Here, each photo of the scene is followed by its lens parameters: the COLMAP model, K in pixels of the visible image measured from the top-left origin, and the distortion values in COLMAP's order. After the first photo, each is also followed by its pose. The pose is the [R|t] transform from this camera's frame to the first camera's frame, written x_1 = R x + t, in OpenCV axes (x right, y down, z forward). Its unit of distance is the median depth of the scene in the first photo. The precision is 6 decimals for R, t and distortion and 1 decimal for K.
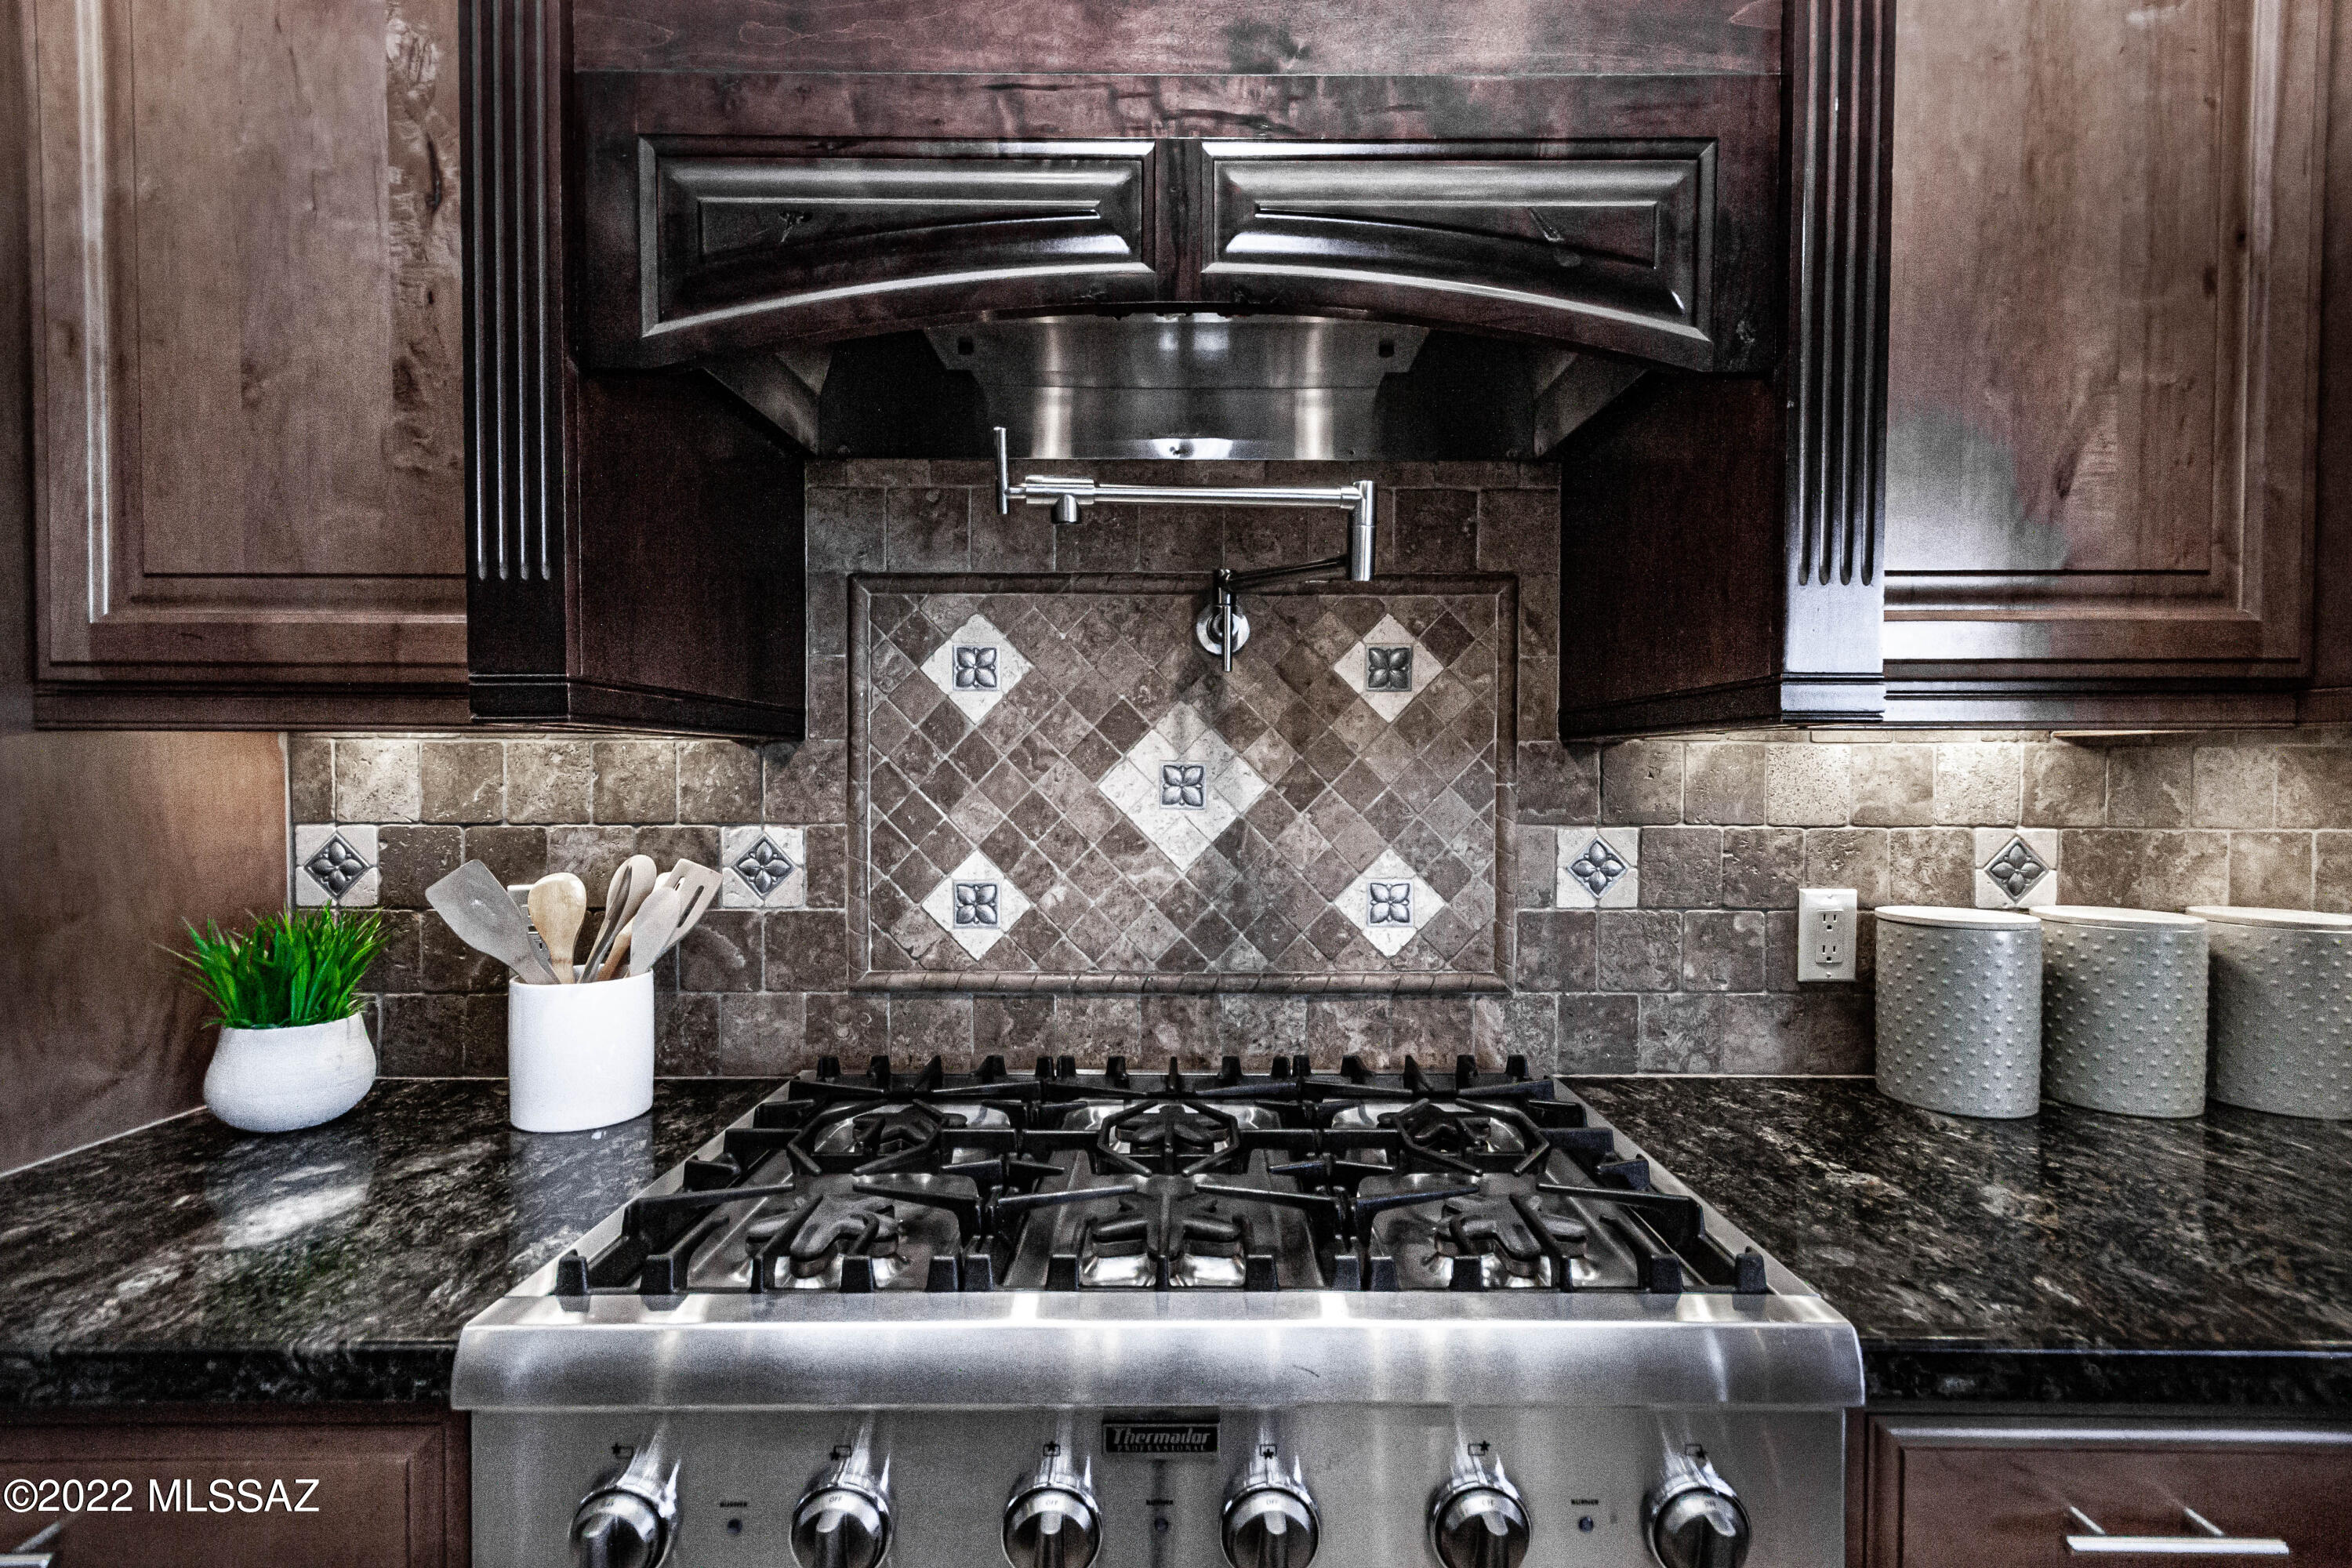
lens RADIAL K [[1124.8, 0, 1177.5], [0, 1124.8, 789.2], [0, 0, 1]] dist [0.015853, -0.000155]
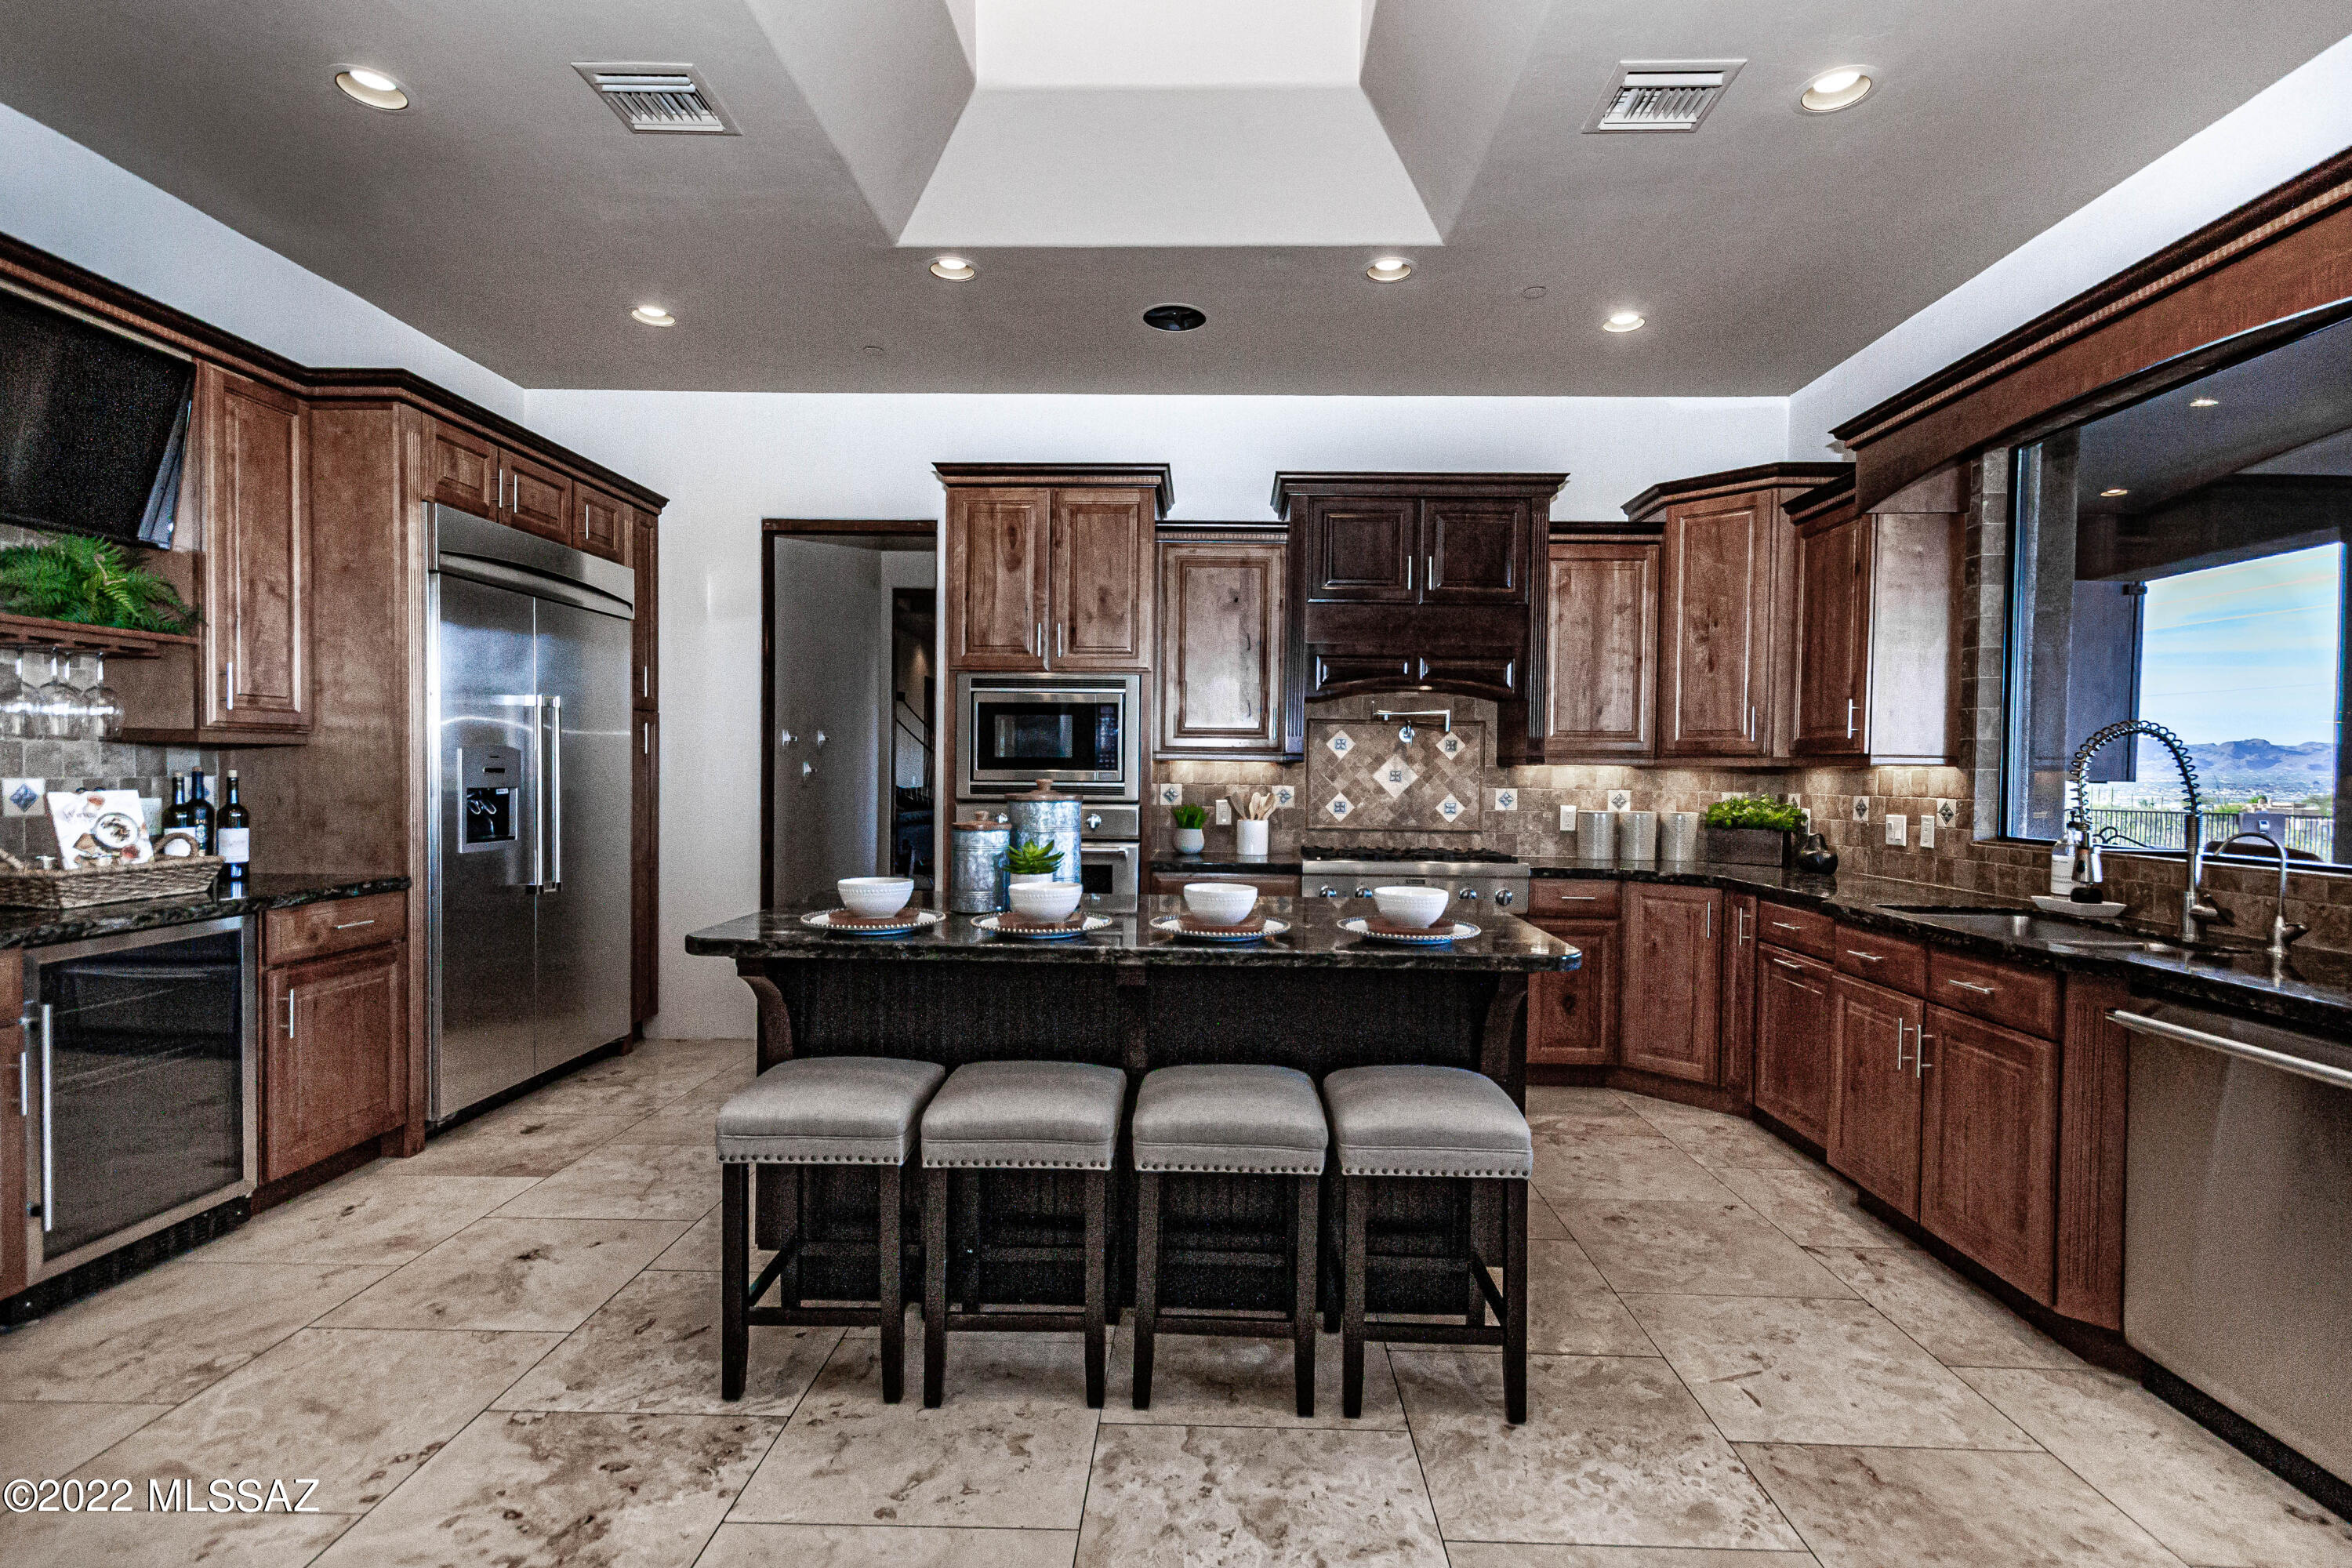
lens RADIAL K [[1124.8, 0, 1188.9], [0, 1124.8, 785.5], [0, 0, 1]] dist [0.015853, -0.000155]
pose [[0.999750, 0.011850, -0.018940, -0.613403], [-0.011885, 0.999928, -0.001736, 0.042635], [0.018919, 0.001961, 0.999819, -2.770977]]
